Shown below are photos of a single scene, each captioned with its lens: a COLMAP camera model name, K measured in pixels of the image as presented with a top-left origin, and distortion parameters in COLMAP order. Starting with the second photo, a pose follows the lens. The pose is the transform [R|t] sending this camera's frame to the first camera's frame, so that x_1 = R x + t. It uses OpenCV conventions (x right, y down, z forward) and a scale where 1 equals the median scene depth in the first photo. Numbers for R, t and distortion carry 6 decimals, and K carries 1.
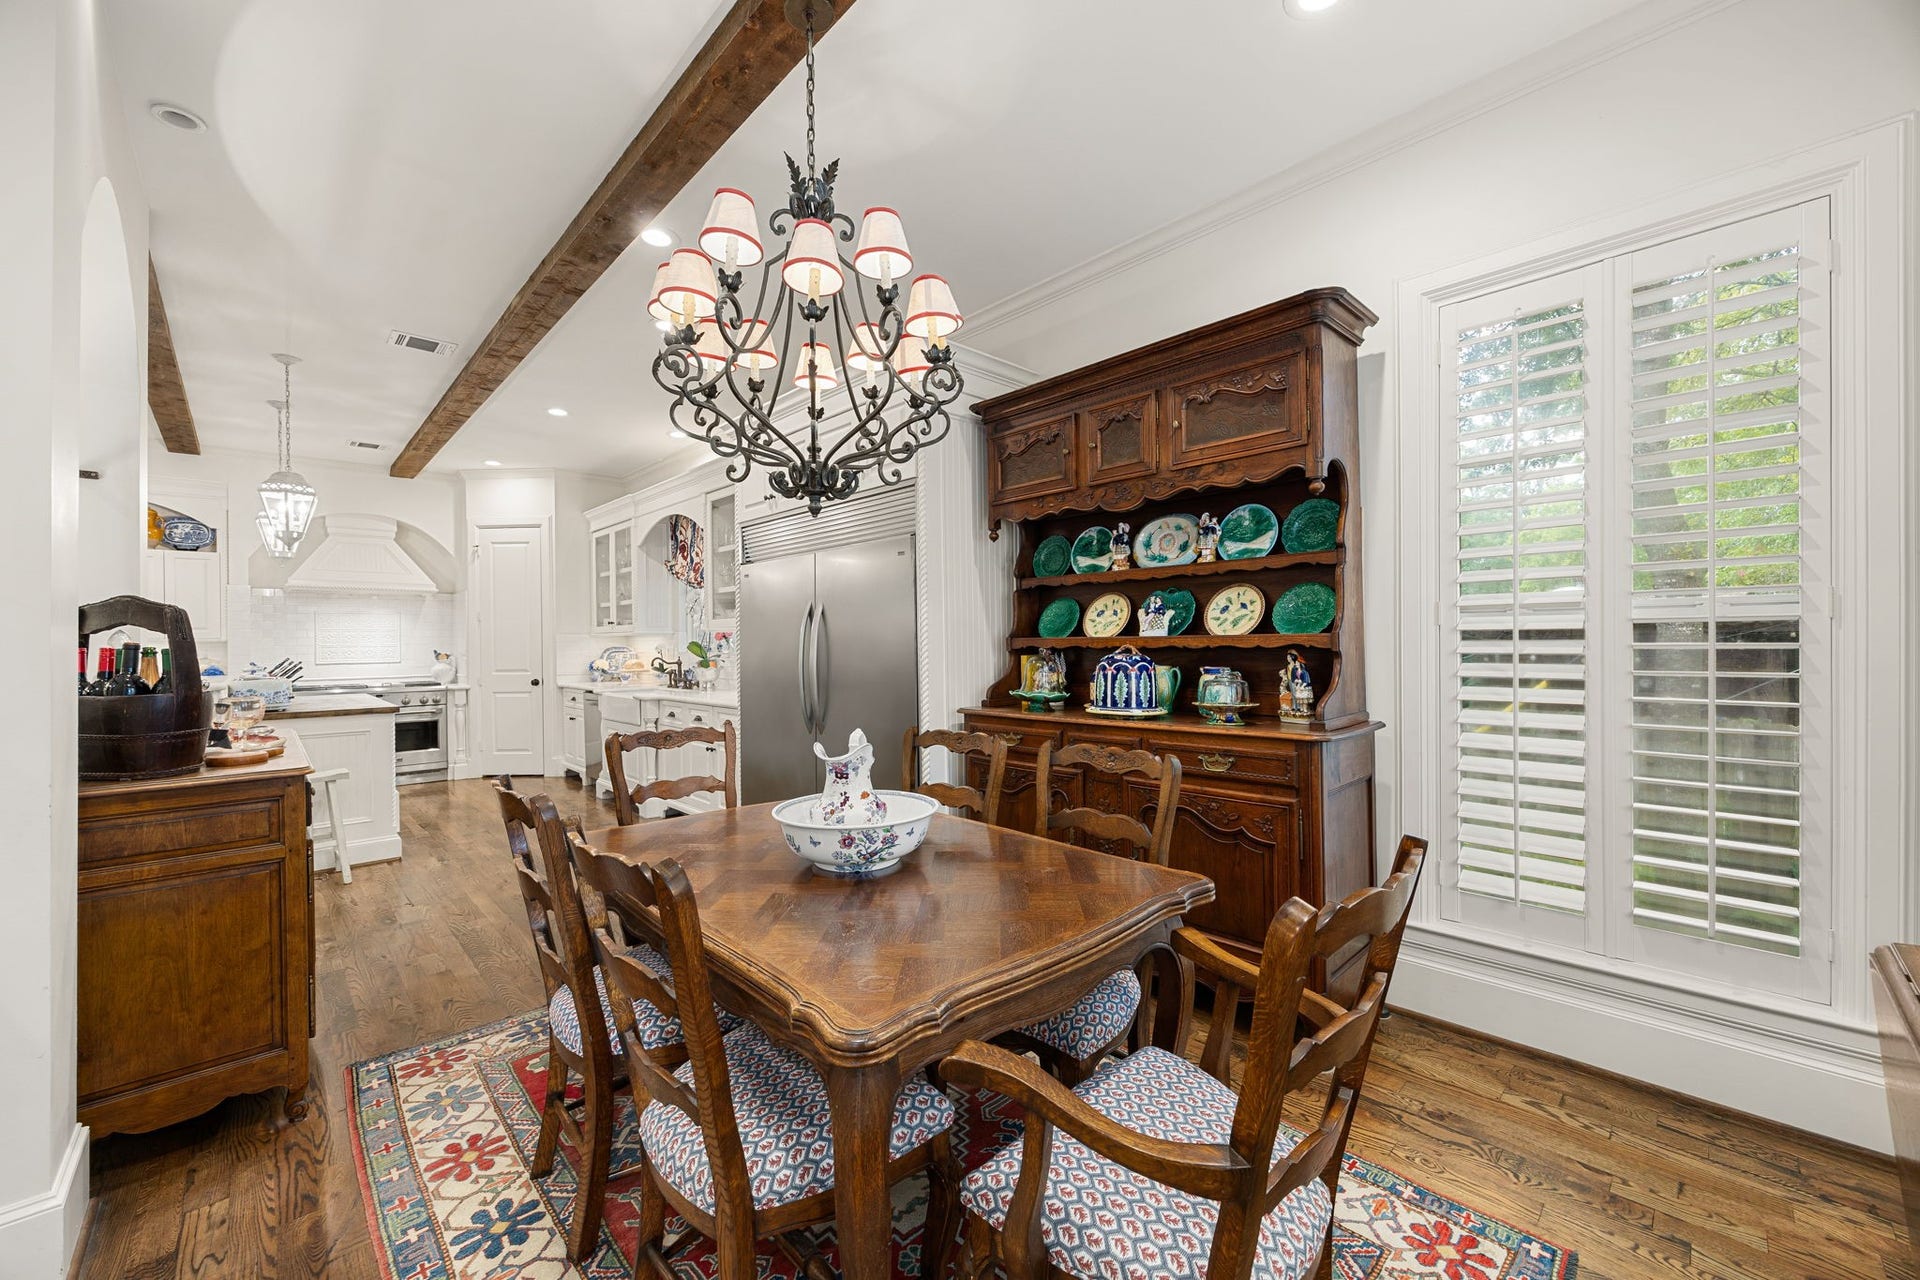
lens RADIAL K [[741.8, 0, 959.6], [0, 741.8, 645.6], [0, 0, 1]] dist [0.012124, -0.000714]
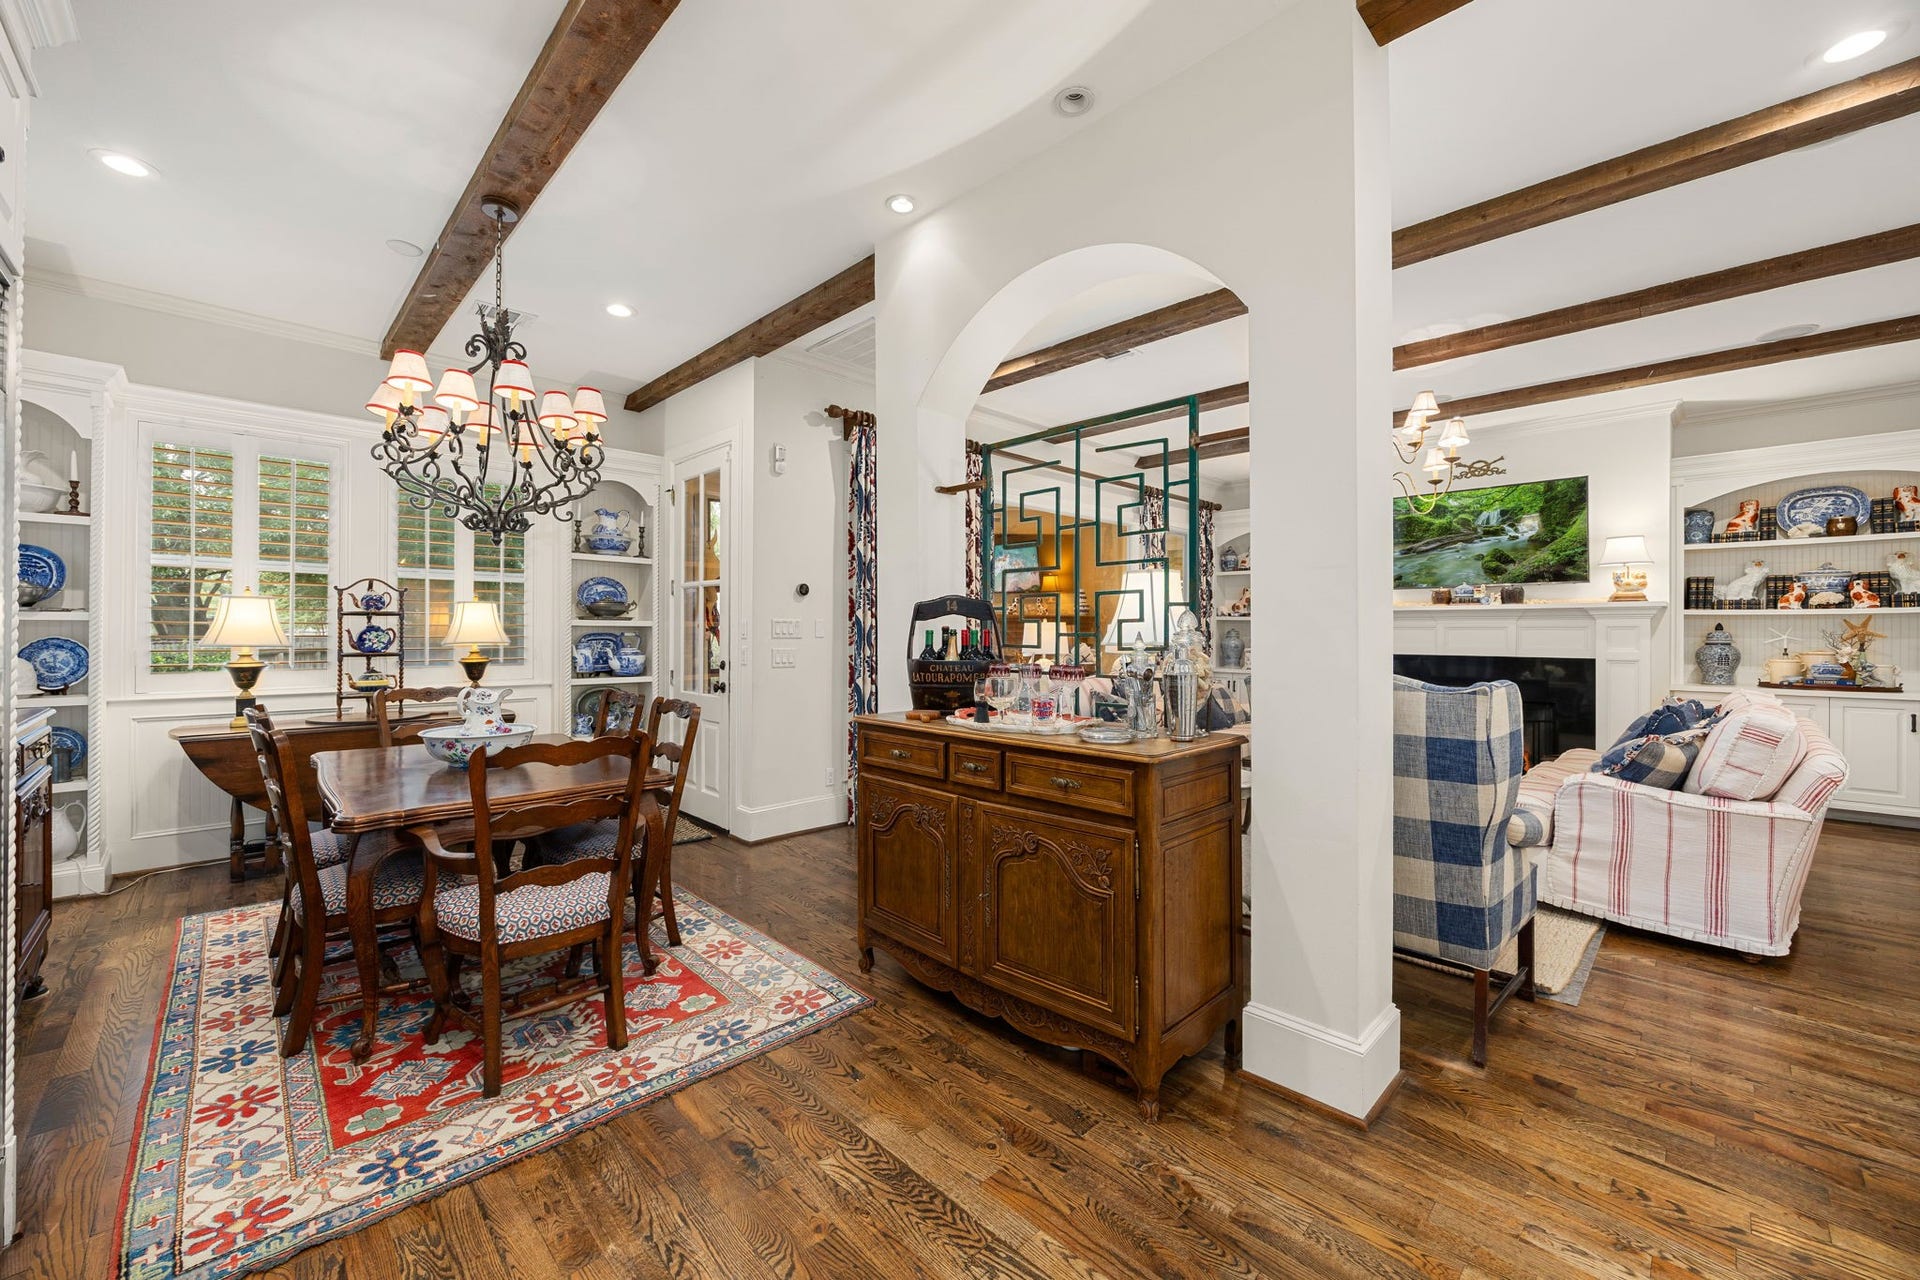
lens RADIAL K [[741.8, 0, 968.2], [0, 741.8, 636.4], [0, 0, 1]] dist [0.012124, -0.000714]
pose [[-0.999703, 0.005185, -0.023820, -1.057274], [0.005179, 0.999987, 0.000335, 0.016589], [0.023821, 0.000212, -0.999716, 2.408883]]
